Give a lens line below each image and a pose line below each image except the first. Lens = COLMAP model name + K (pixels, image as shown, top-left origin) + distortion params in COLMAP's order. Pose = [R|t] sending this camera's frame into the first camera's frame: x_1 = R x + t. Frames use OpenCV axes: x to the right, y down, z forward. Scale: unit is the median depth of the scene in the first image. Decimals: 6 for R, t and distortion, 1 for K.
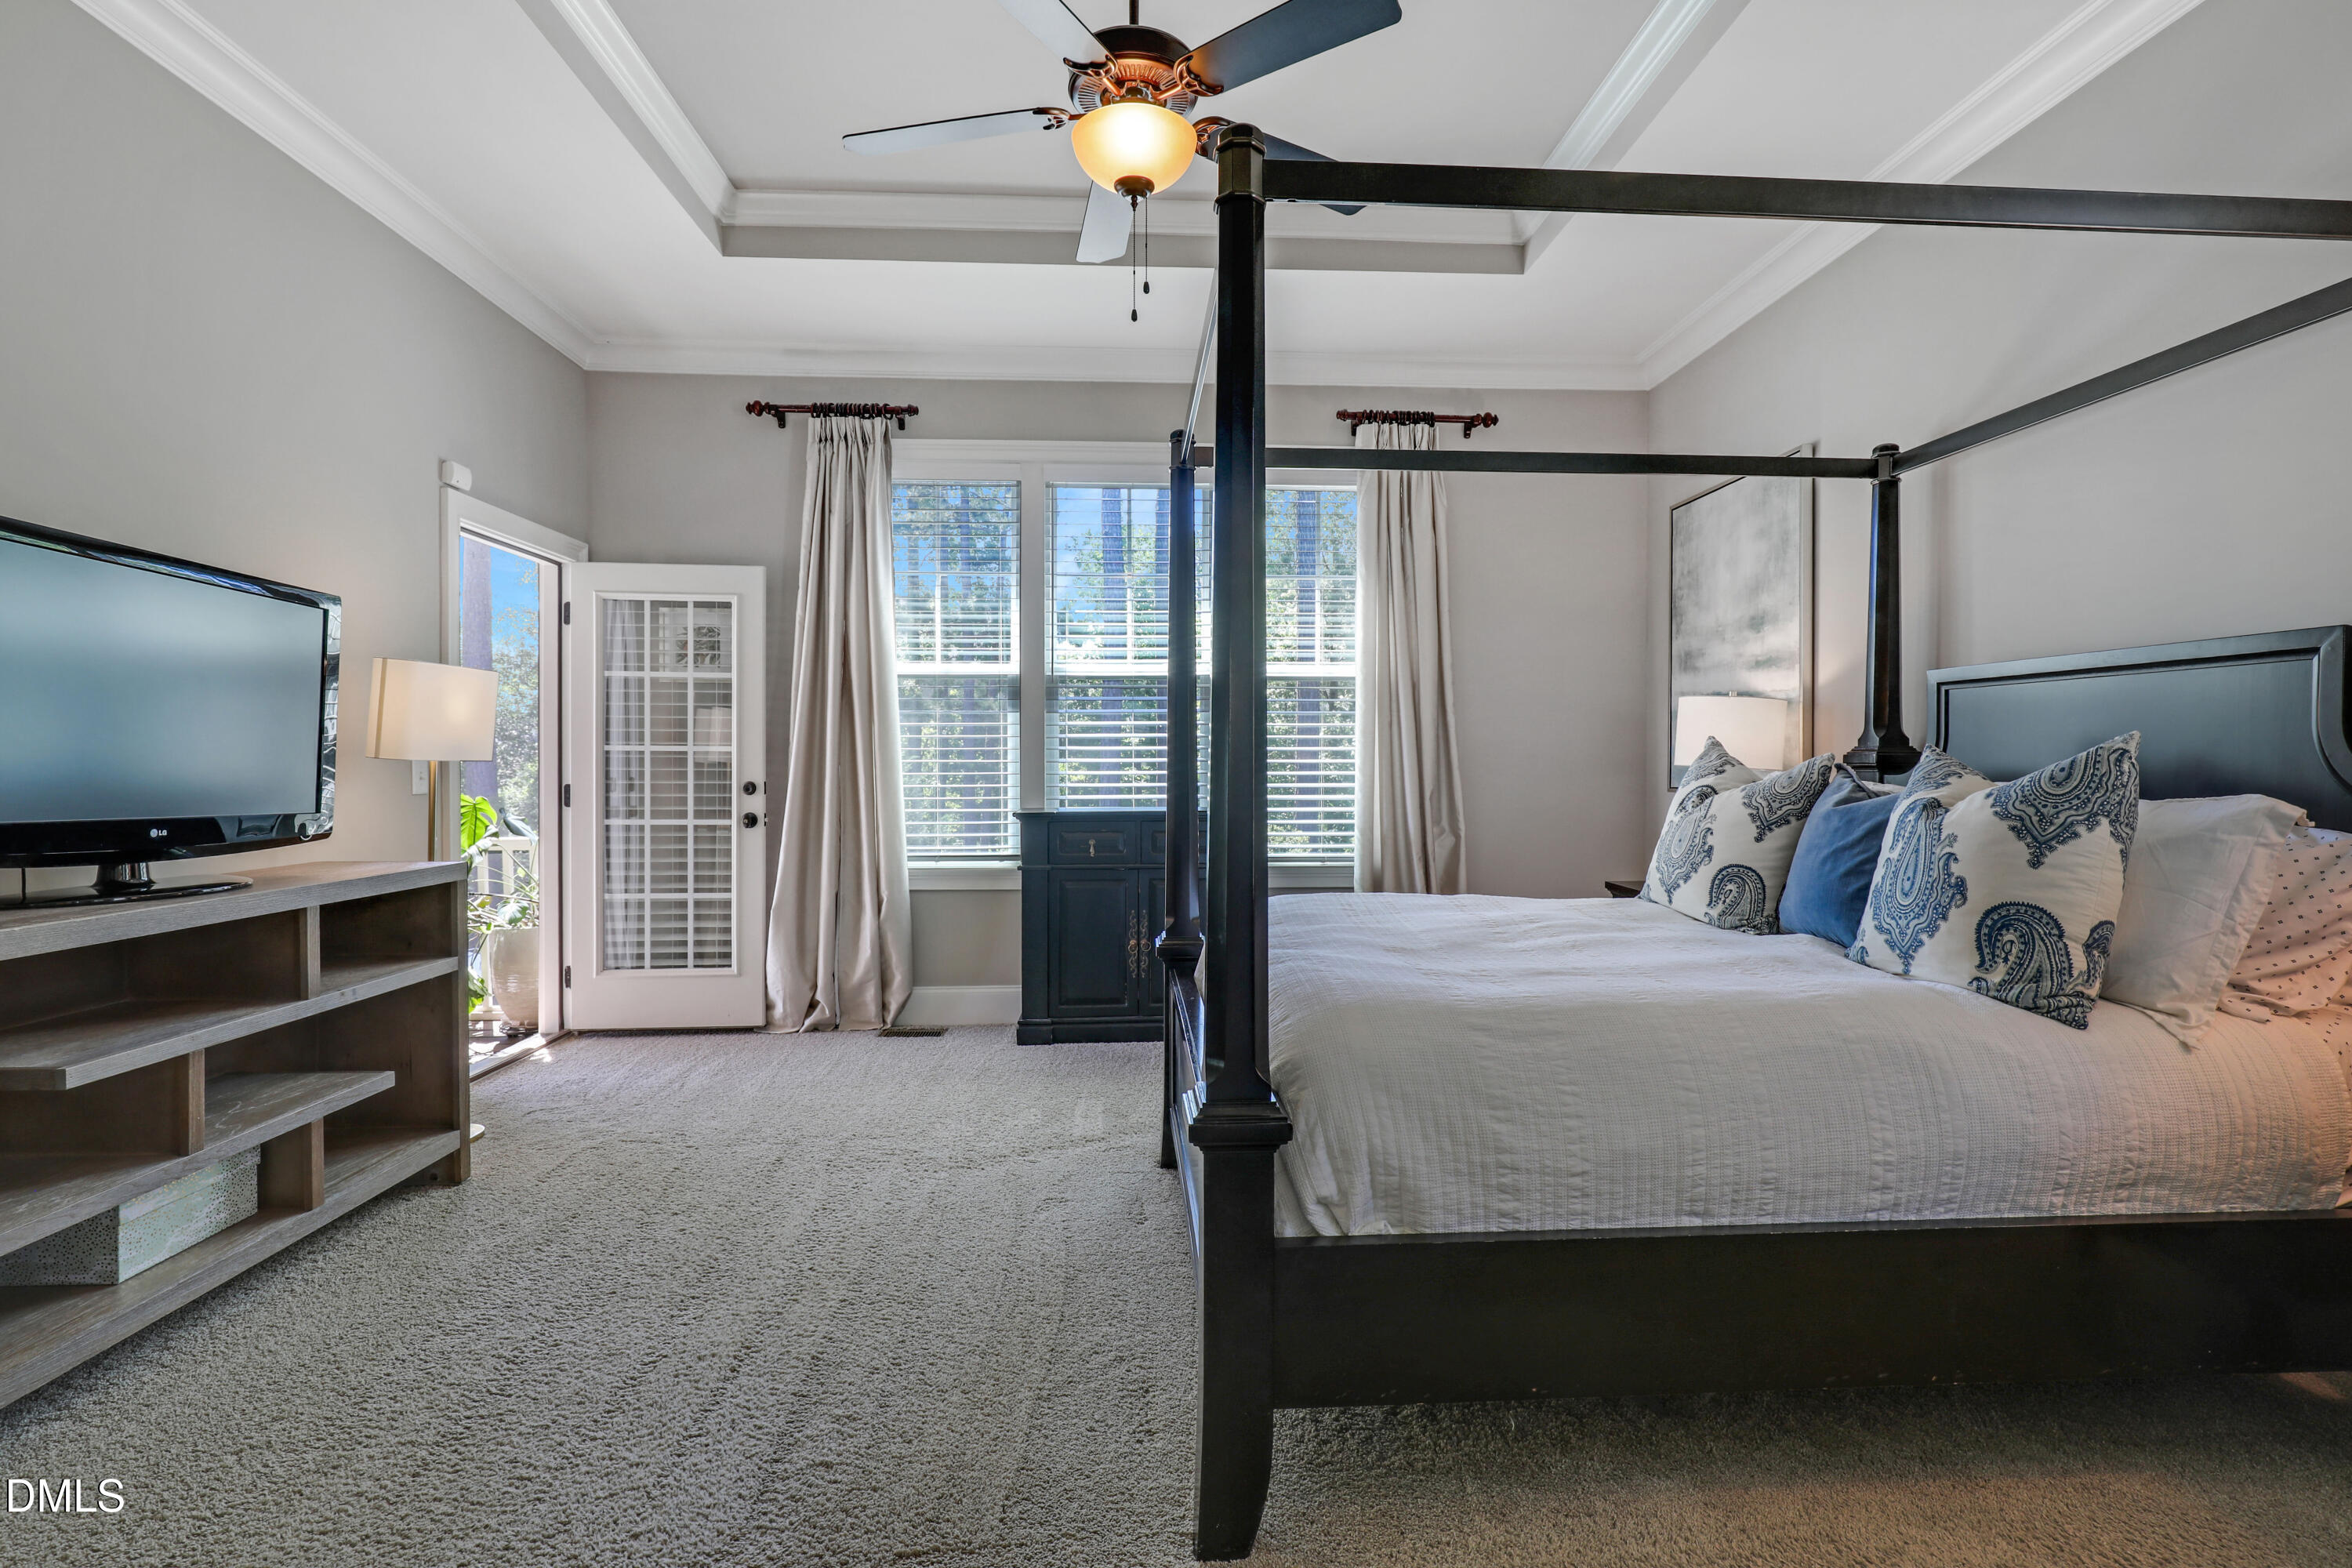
lens RADIAL K [[1095.9, 0, 1177.7], [0, 1095.9, 781.9], [0, 0, 1]] dist [-0.005490, 0.001129]
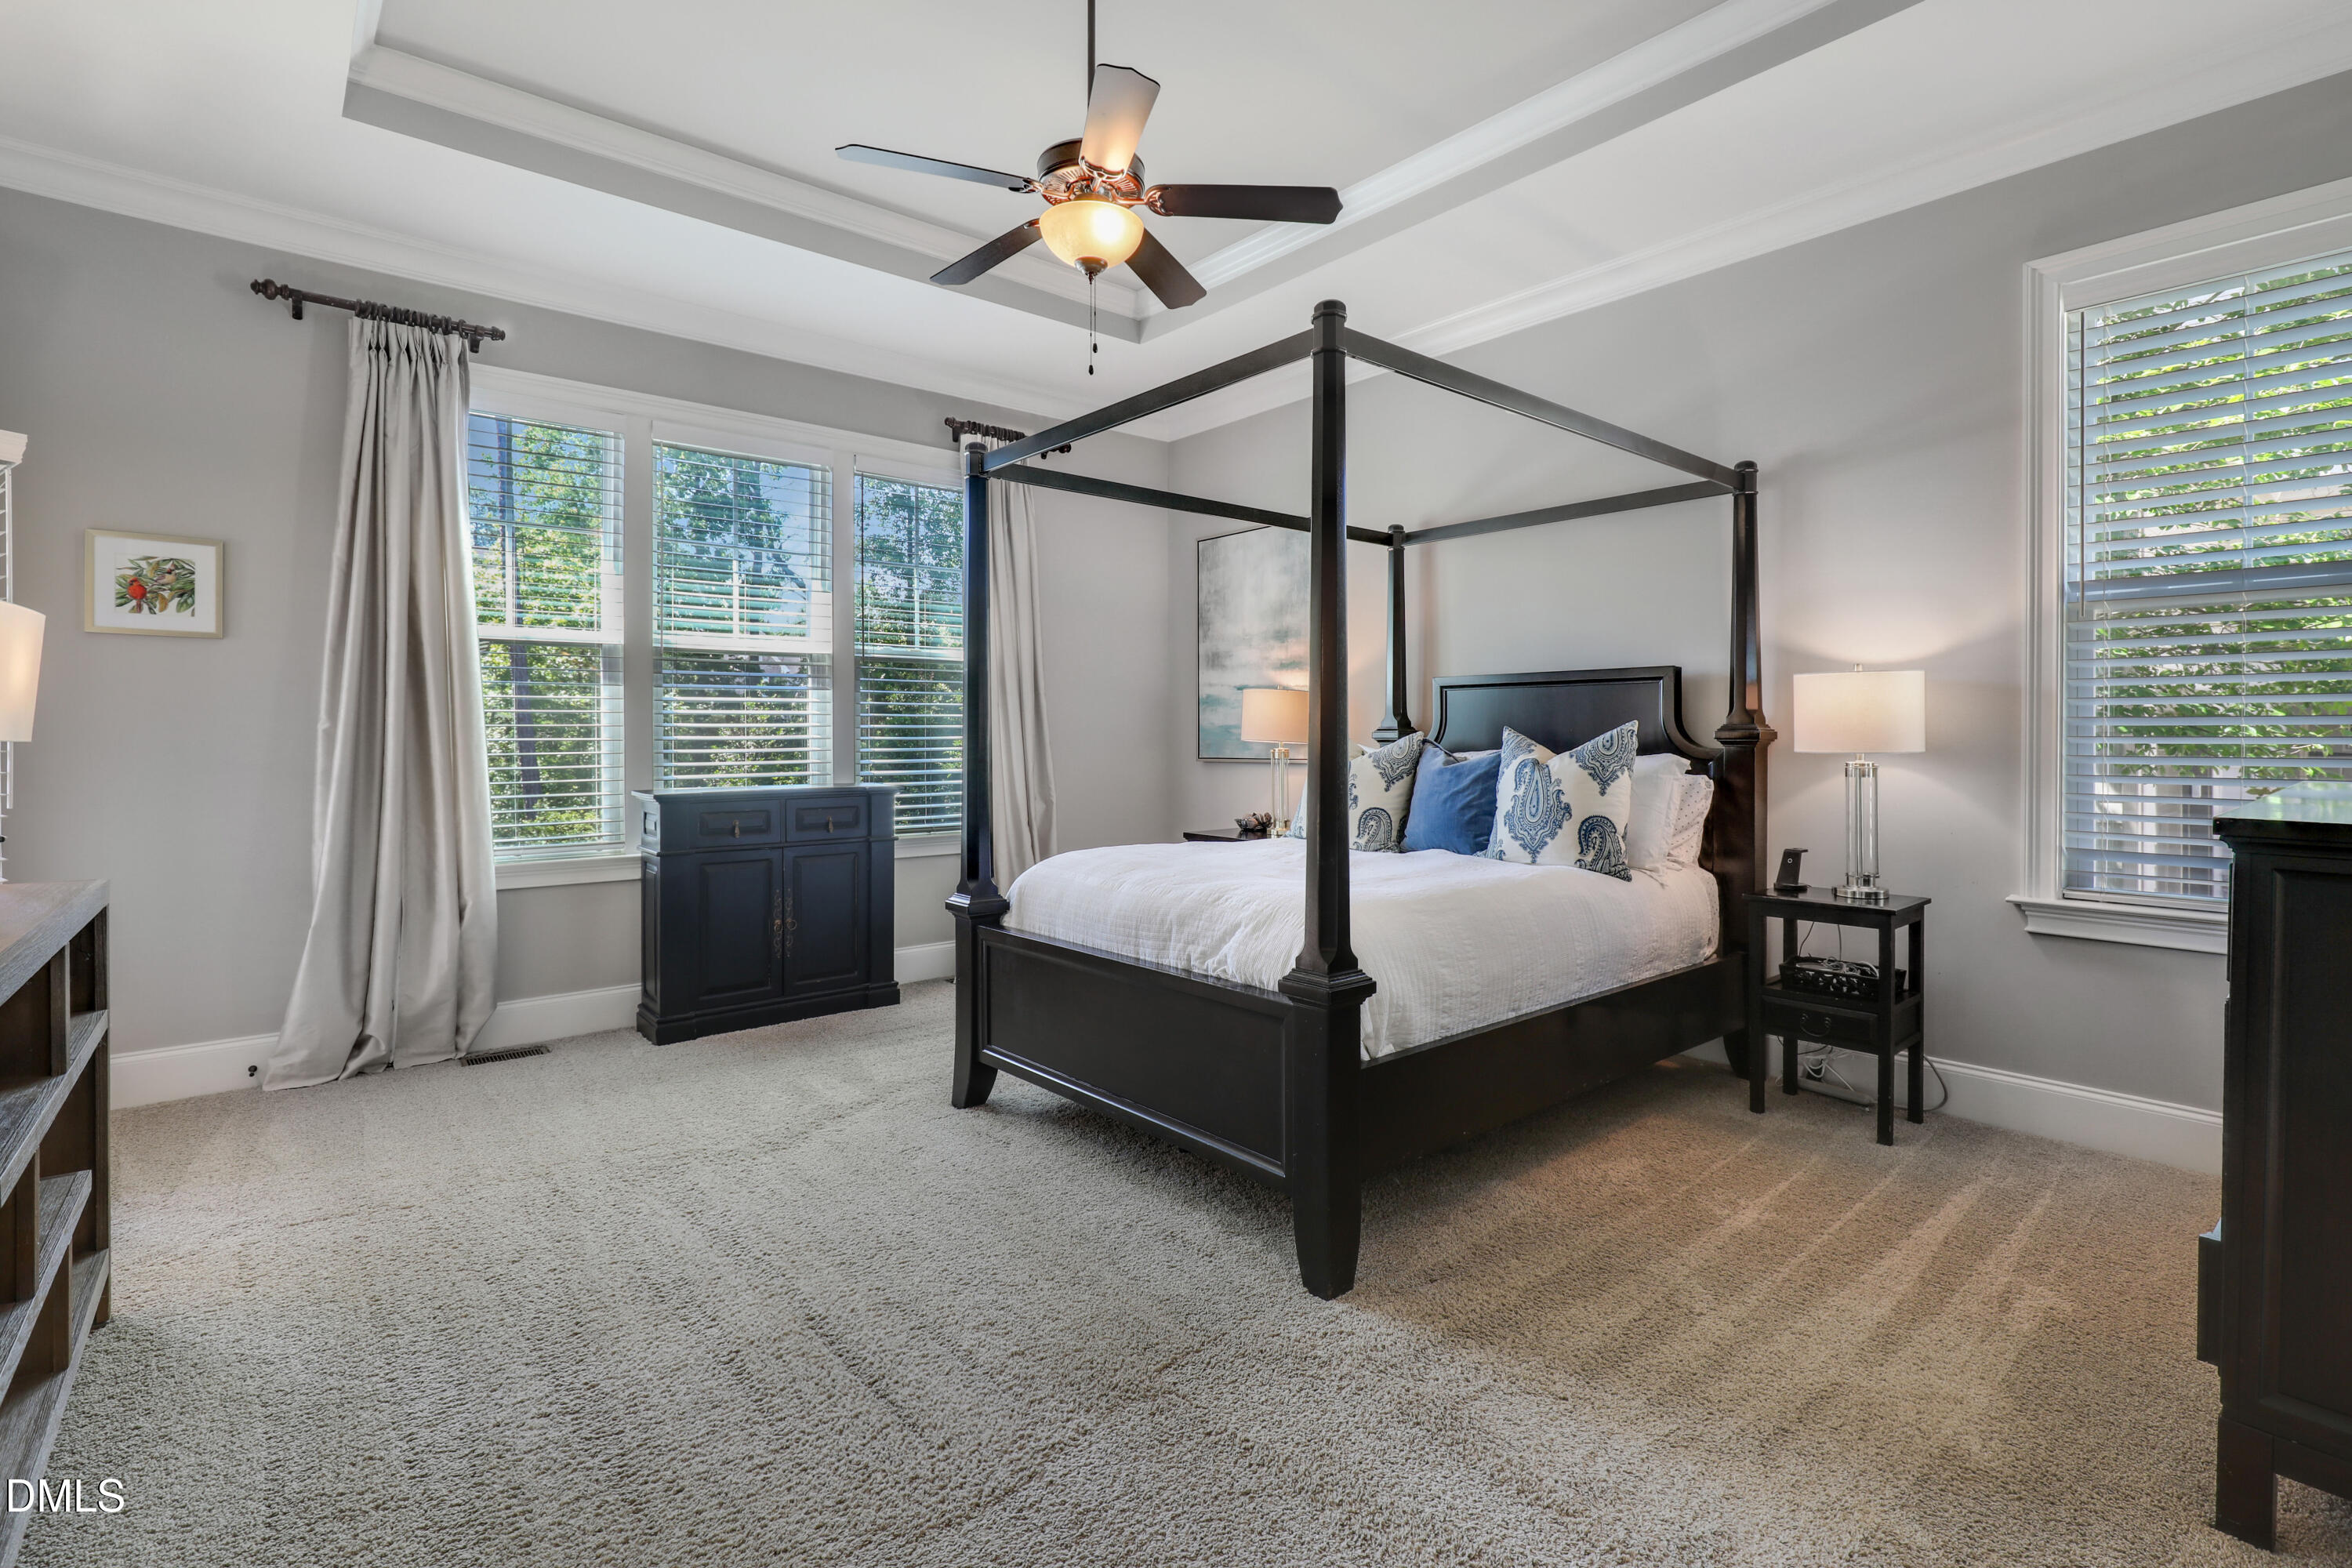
lens RADIAL K [[1095.9, 0, 1184.9], [0, 1095.9, 742.0], [0, 0, 1]] dist [-0.005490, 0.001129]
pose [[0.798501, -0.005050, 0.601973, -0.465044], [0.014375, 0.999840, -0.010681, -0.000058], [-0.601822, 0.017182, 0.798445, -0.015966]]
